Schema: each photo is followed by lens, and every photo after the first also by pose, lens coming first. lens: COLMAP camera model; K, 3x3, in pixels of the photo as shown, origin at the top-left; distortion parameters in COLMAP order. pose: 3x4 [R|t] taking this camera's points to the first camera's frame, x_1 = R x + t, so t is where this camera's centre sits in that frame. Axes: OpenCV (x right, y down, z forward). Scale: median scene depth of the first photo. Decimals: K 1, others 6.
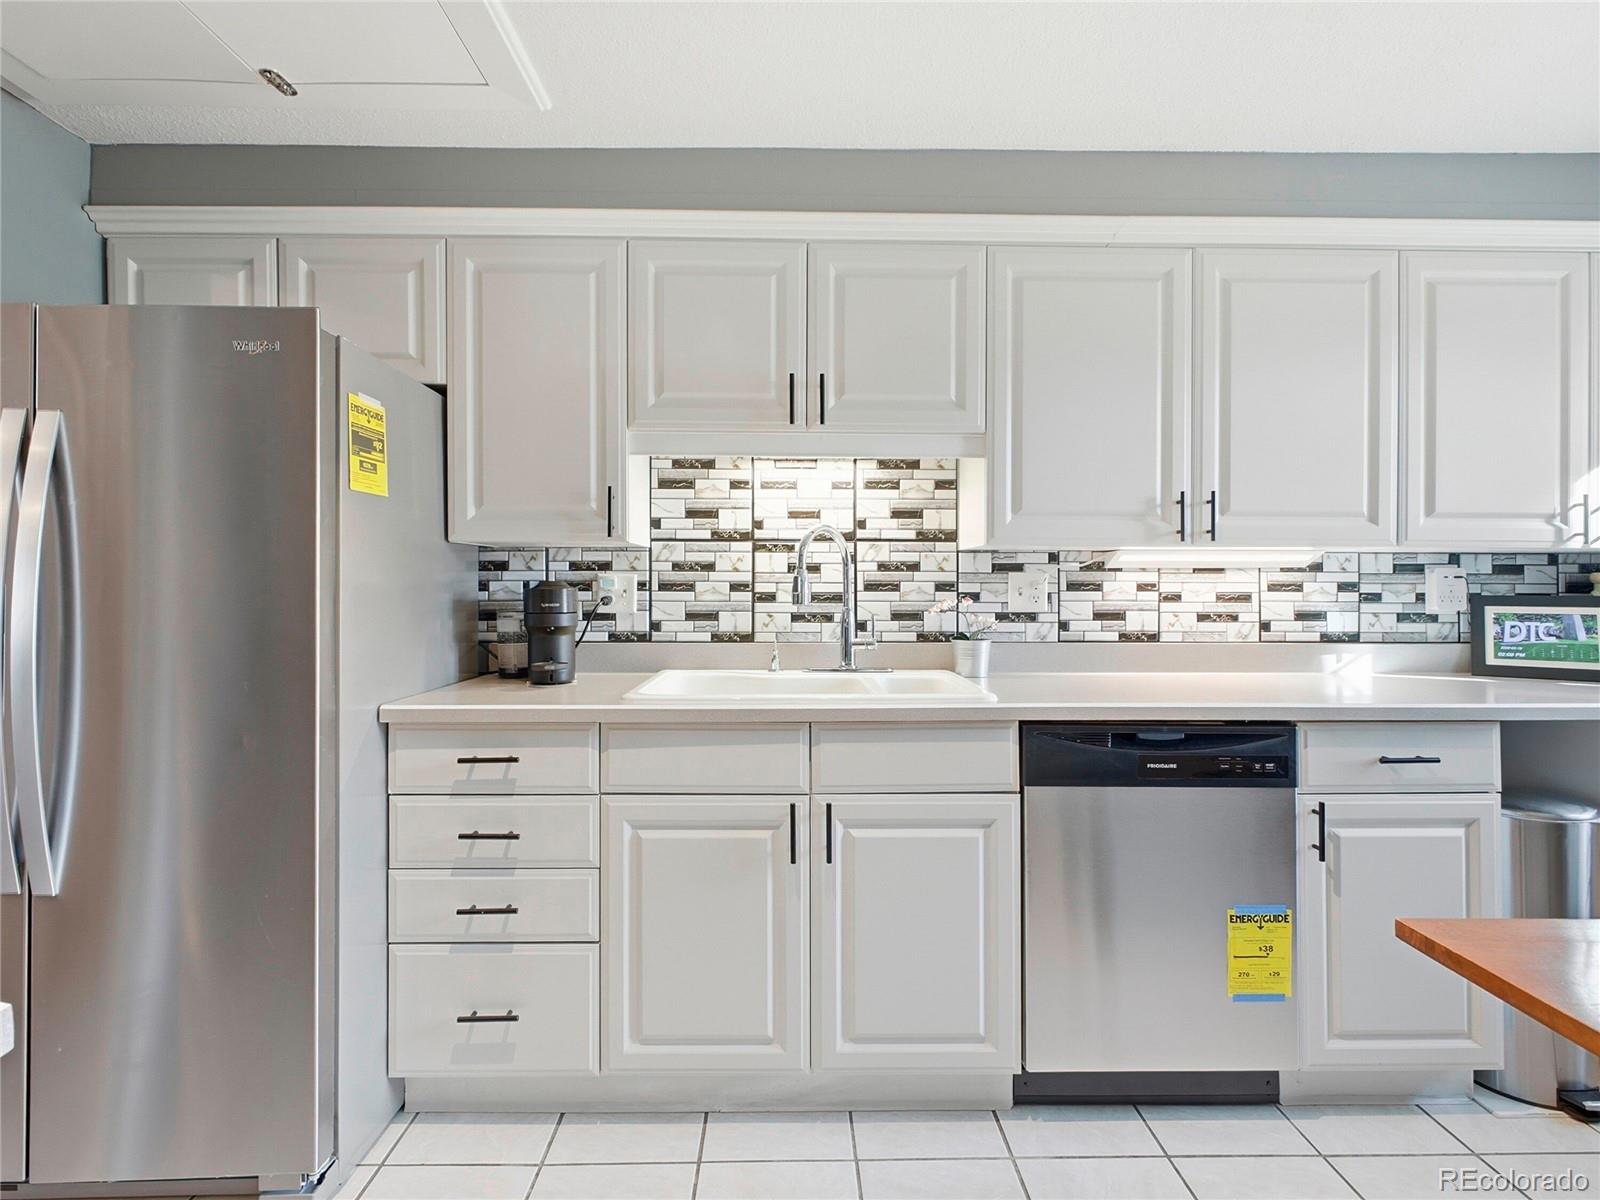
lens RADIAL K [[807.8, 0, 800.1], [0, 807.8, 585.3], [0, 0, 1]] dist [0.000107, -0.000935]
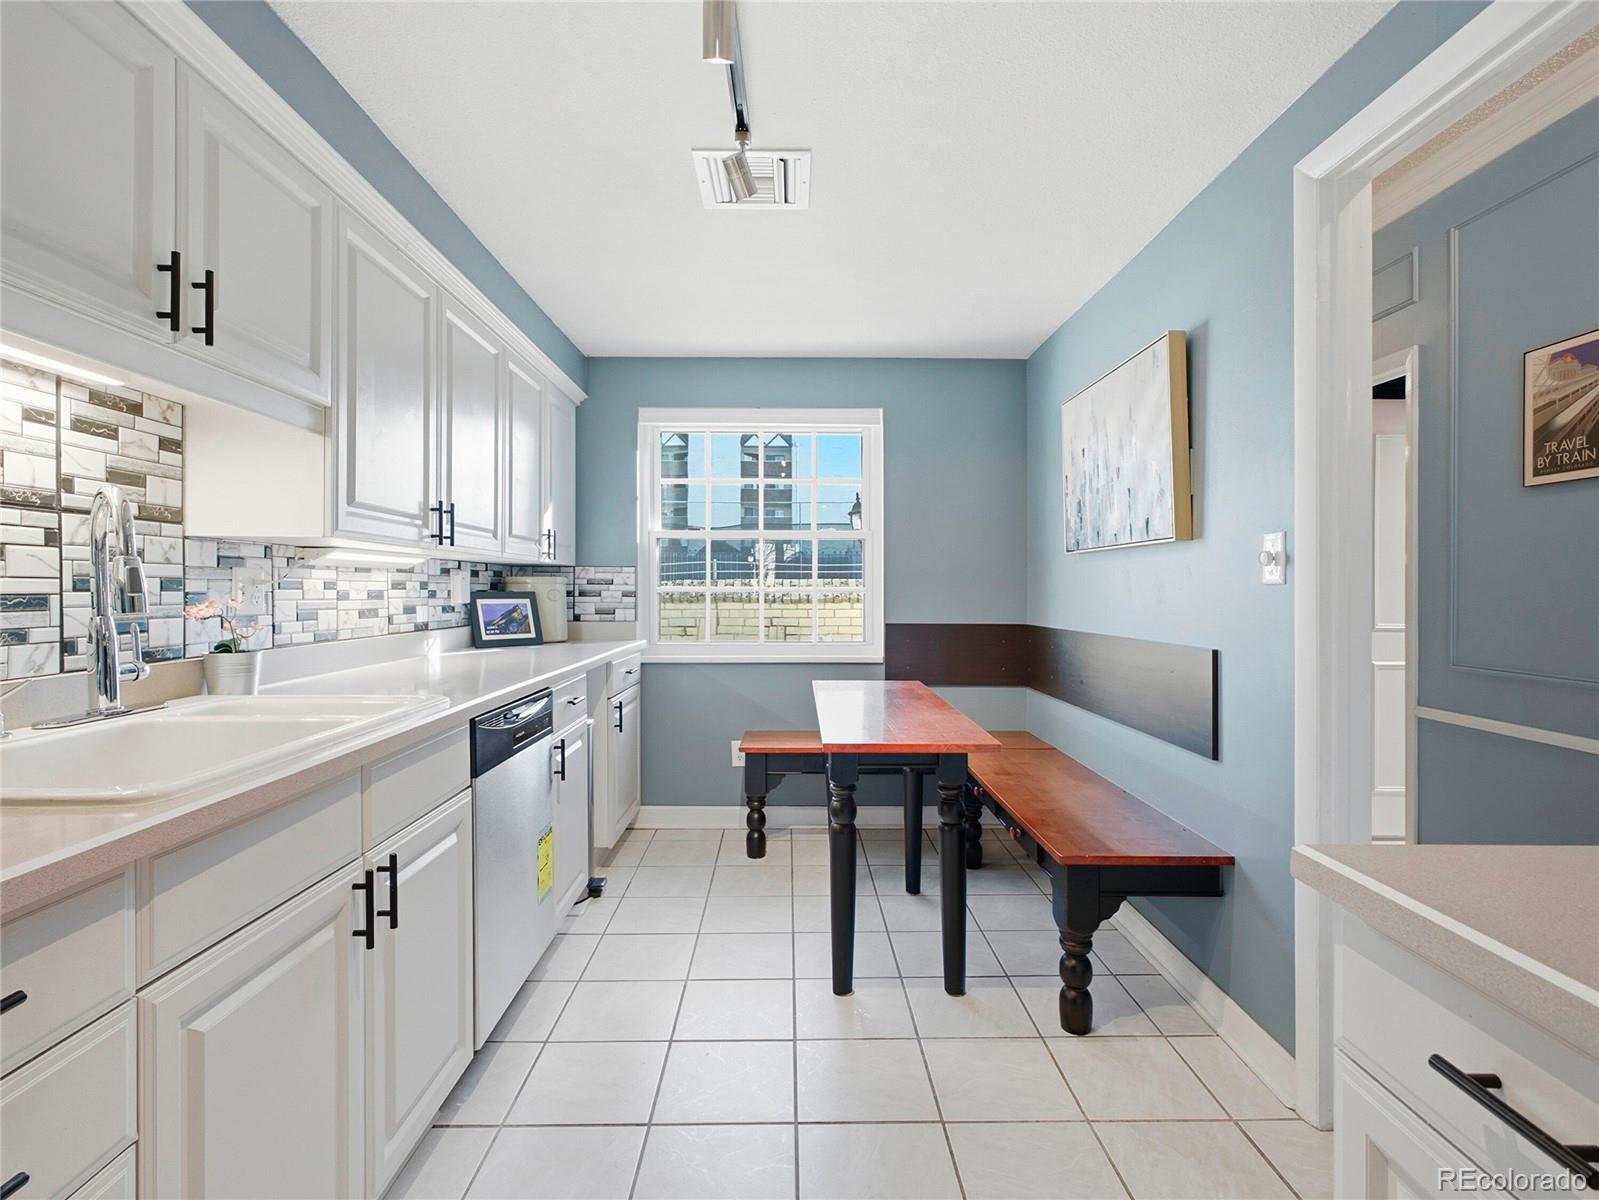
lens RADIAL K [[796.8, 0, 801.1], [0, 796.8, 589.1], [0, 0, 1]] dist [-0.000450, 0.000066]
pose [[-0.002231, -0.003207, 0.999992, -0.551052], [-0.004870, 0.999983, 0.003196, 0.000808], [-0.999986, -0.004863, -0.002247, 0.432041]]
